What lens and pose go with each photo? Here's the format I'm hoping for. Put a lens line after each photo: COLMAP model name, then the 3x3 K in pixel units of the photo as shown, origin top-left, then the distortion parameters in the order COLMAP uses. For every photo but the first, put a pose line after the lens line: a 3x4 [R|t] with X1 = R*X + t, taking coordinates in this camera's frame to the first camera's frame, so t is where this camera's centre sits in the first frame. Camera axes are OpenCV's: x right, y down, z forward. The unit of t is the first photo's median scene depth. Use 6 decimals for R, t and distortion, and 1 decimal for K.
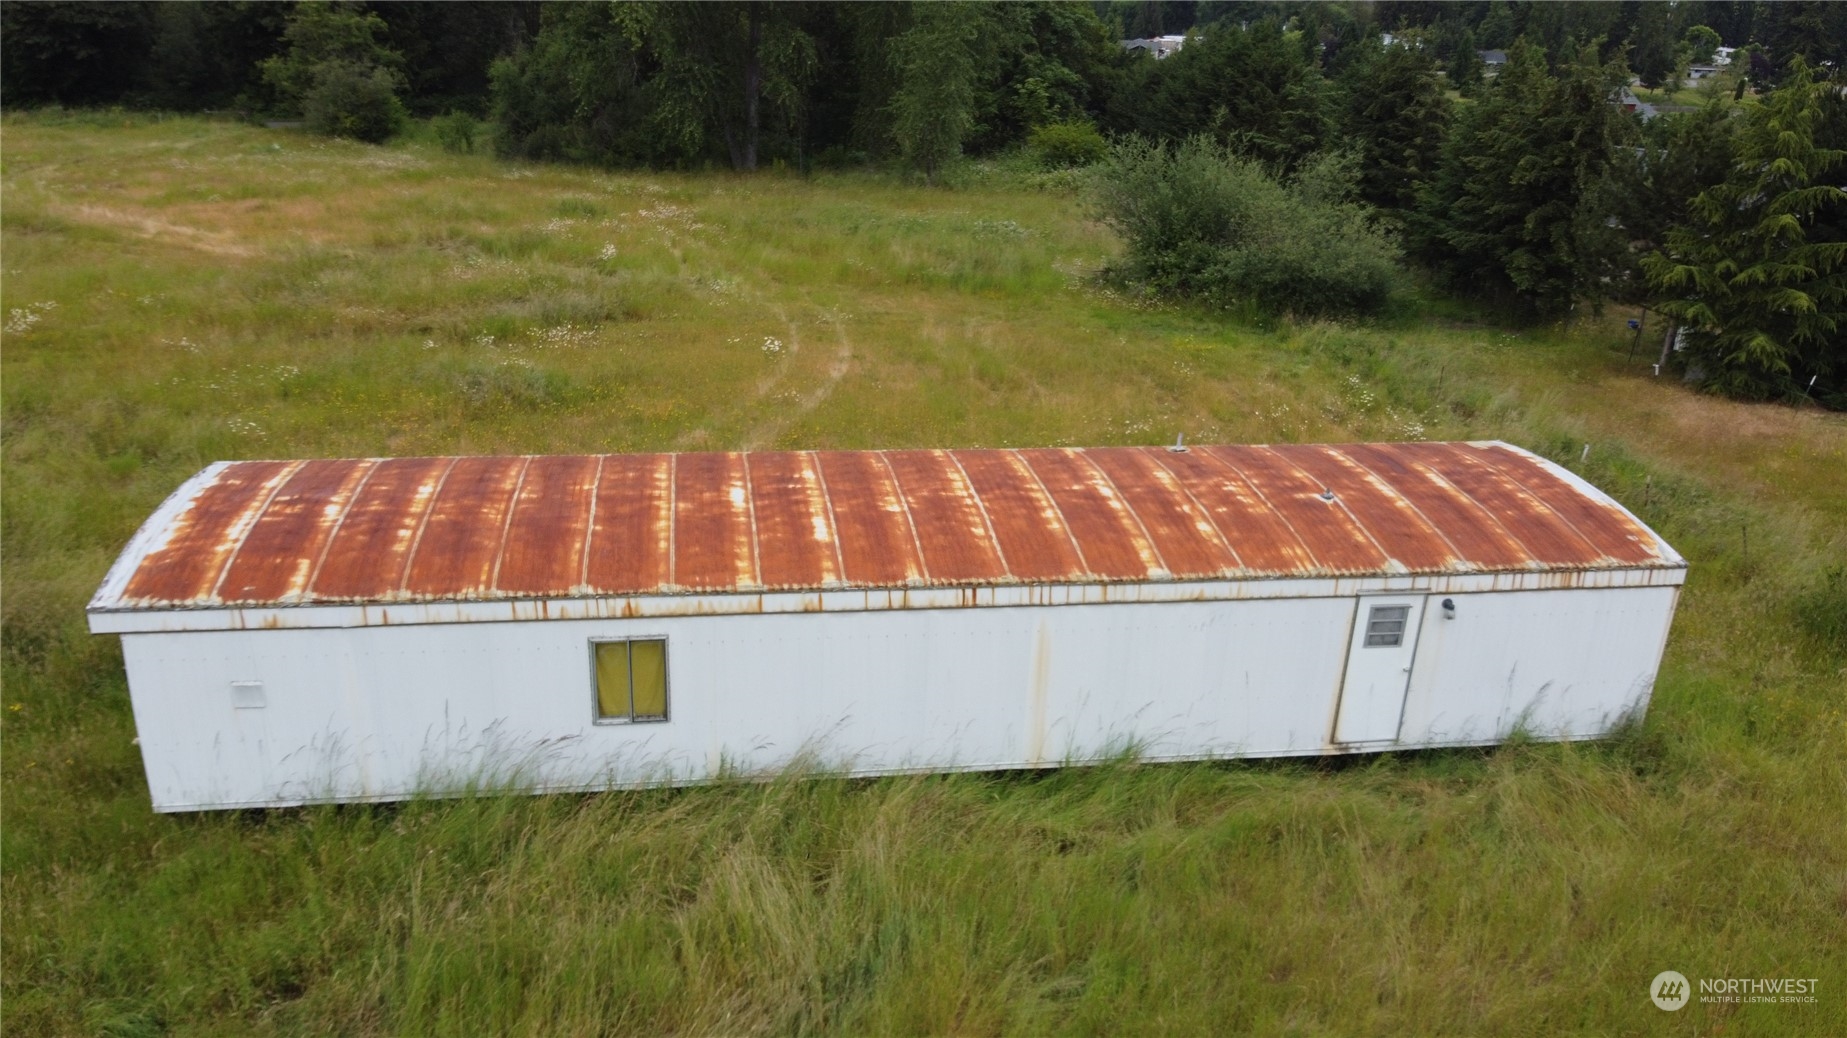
lens RADIAL K [[1415.1, 0, 923.5], [0, 1415.1, 519.0], [0, 0, 1]] dist [0.004752, -0.001314]
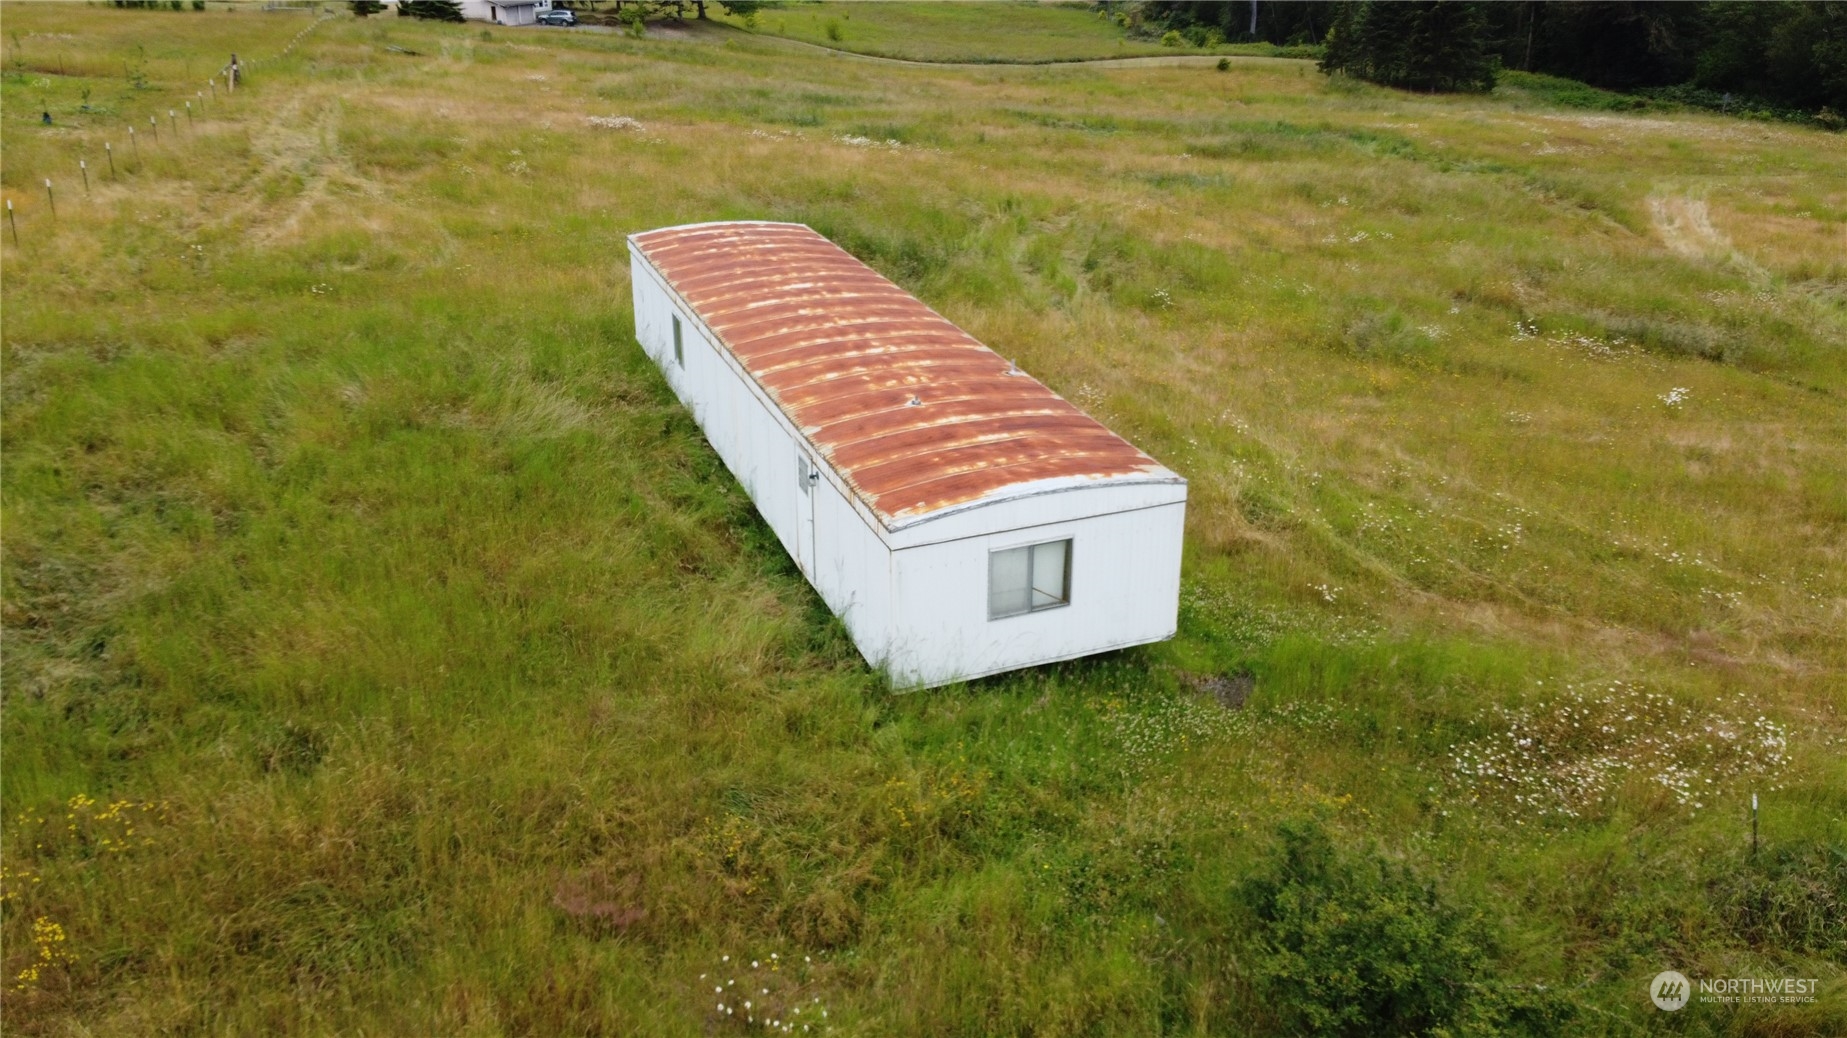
lens RADIAL K [[1415.1, 0, 923.5], [0, 1415.1, 519.0], [0, 0, 1]] dist [0.004752, -0.001314]
pose [[0.214230, 0.352437, -0.910985, 1.434858], [-0.376141, 0.890481, 0.256050, -0.240899], [0.901456, 0.287806, 0.323334, 0.662346]]
